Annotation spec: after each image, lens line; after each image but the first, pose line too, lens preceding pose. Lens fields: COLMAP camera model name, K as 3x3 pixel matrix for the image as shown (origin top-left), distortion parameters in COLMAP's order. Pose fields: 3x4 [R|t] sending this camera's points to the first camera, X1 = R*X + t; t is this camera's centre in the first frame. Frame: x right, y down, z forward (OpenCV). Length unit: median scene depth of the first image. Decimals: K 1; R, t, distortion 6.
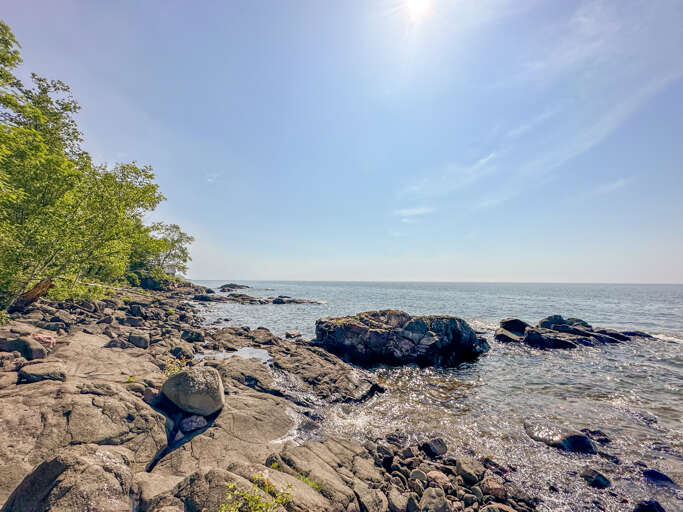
lens RADIAL K [[304.4, 0, 341.5], [0, 304.4, 256.0], [0, 0, 1]] dist [-0.000494, 0.000054]
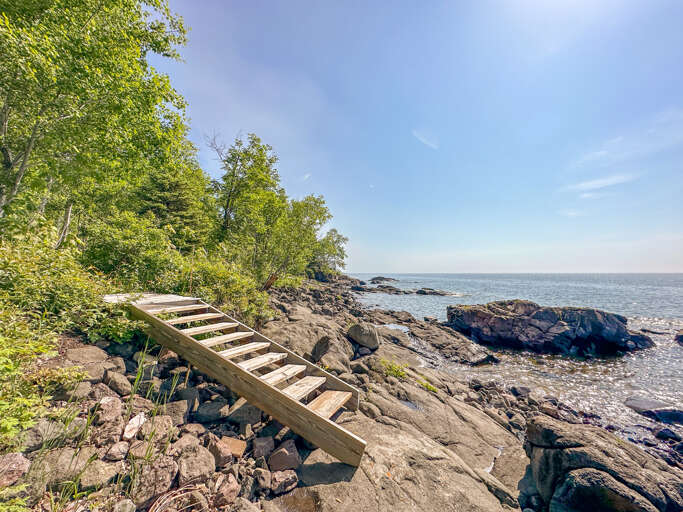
lens RADIAL K [[304.4, 0, 341.5], [0, 304.4, 256.0], [0, 0, 1]] dist [-0.000494, 0.000054]
pose [[0.891706, -0.033607, -0.451366, 0.097657], [0.044258, 0.998935, 0.013059, -0.025202], [0.450446, -0.031621, 0.892244, -0.275375]]
